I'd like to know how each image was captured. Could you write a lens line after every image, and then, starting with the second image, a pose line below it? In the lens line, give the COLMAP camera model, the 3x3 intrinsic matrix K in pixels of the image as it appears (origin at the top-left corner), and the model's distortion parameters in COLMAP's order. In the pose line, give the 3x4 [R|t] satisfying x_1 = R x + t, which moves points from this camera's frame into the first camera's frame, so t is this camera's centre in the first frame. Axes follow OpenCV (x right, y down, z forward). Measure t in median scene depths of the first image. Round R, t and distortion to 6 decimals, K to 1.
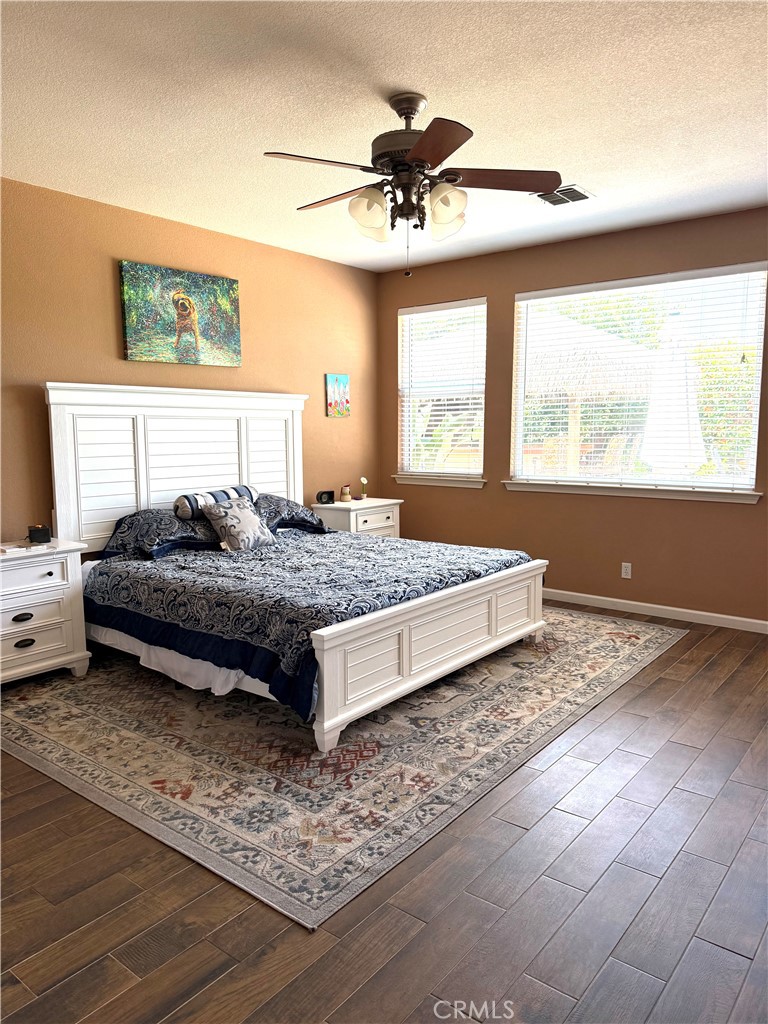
lens RADIAL K [[731.1, 0, 383.7], [0, 731.1, 511.3], [0, 0, 1]] dist [0.008138, -0.011052]
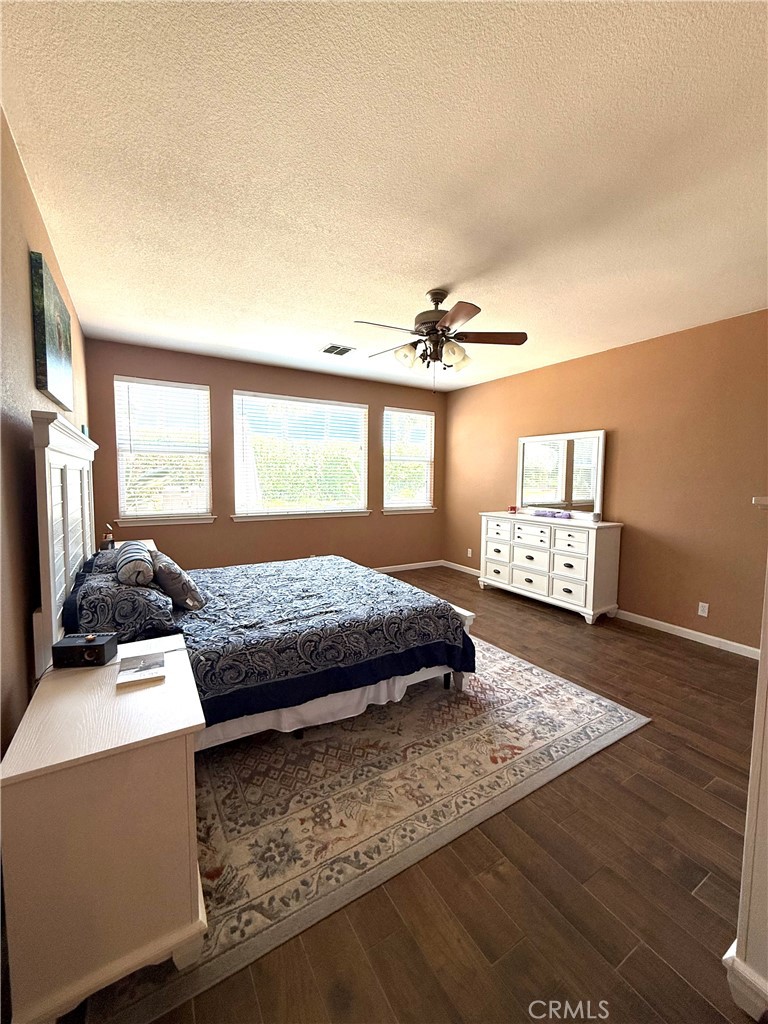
lens RADIAL K [[409.1, 0, 385.8], [0, 409.1, 508.3], [0, 0, 1]] dist [-0.003634, 0.000666]
pose [[0.335392, -0.064564, 0.939864, -0.855934], [0.094475, 0.994925, 0.034633, -0.095703], [-0.937330, 0.077178, 0.339790, 0.755585]]
